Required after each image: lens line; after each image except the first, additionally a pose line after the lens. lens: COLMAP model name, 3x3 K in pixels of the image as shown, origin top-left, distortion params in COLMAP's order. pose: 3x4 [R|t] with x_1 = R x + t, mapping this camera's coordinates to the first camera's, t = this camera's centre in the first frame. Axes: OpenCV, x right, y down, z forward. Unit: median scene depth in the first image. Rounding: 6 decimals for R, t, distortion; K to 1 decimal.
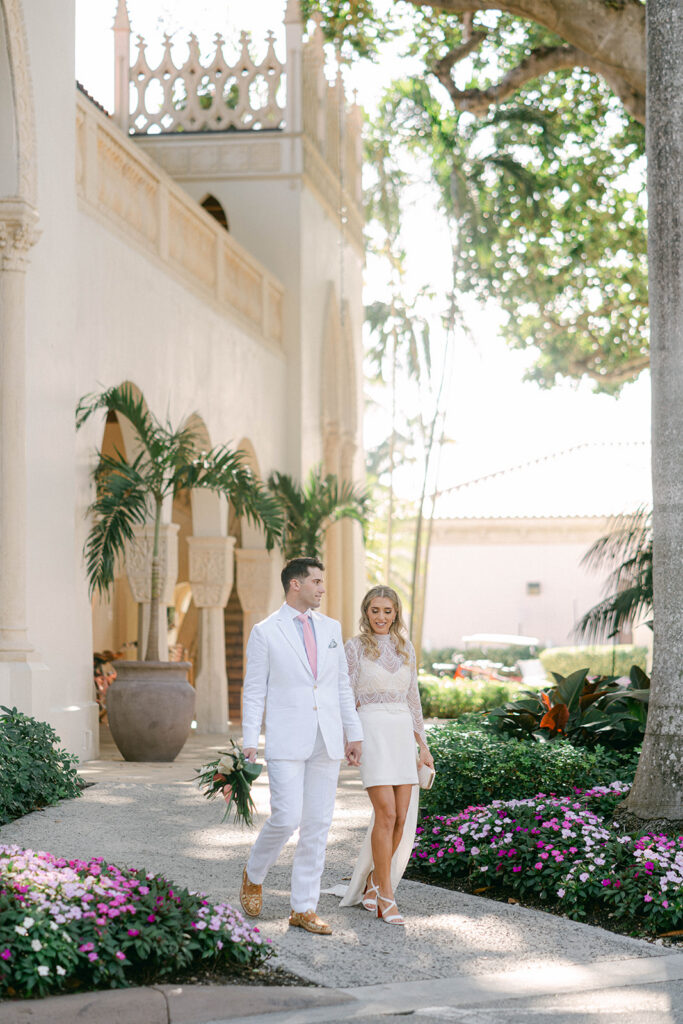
lens RADIAL K [[2360.4, 0, 340.6], [0, 2360.4, 514.0], [0, 0, 1]] dist [0.037034, 0.000000]
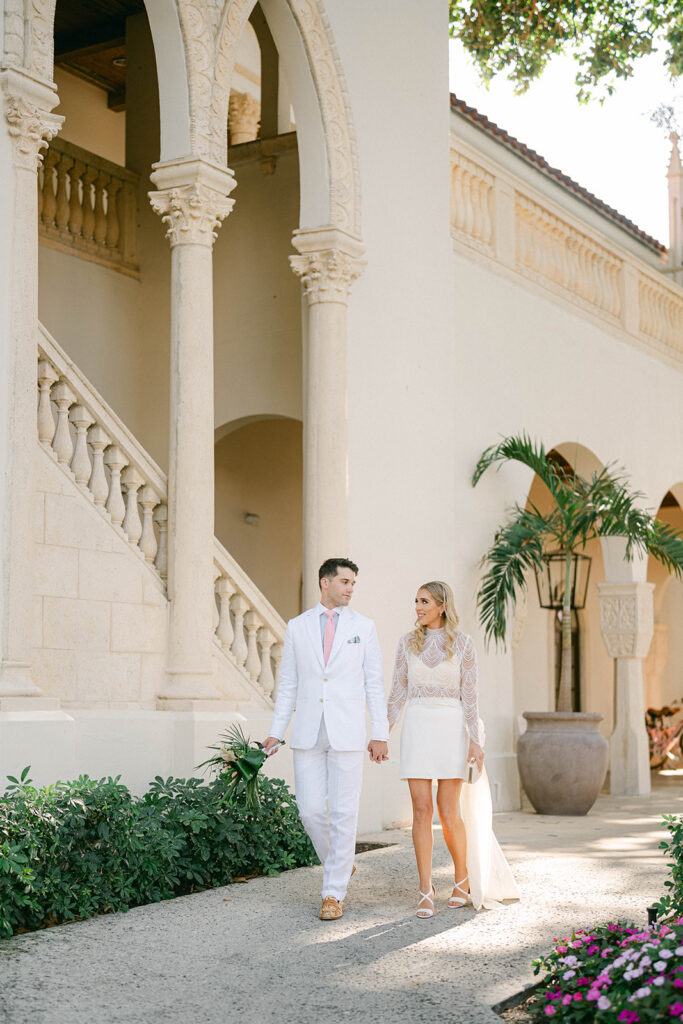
lens RADIAL K [[1602.1, 0, 365.4], [0, 1602.1, 549.3], [0, 0, 1]] dist [0.038980, 0.000000]
pose [[0.924260, -0.042954, -0.379340, 0.096924], [0.026534, 0.998475, -0.048412, 0.023836], [0.380841, 0.034679, 0.923990, 0.336423]]
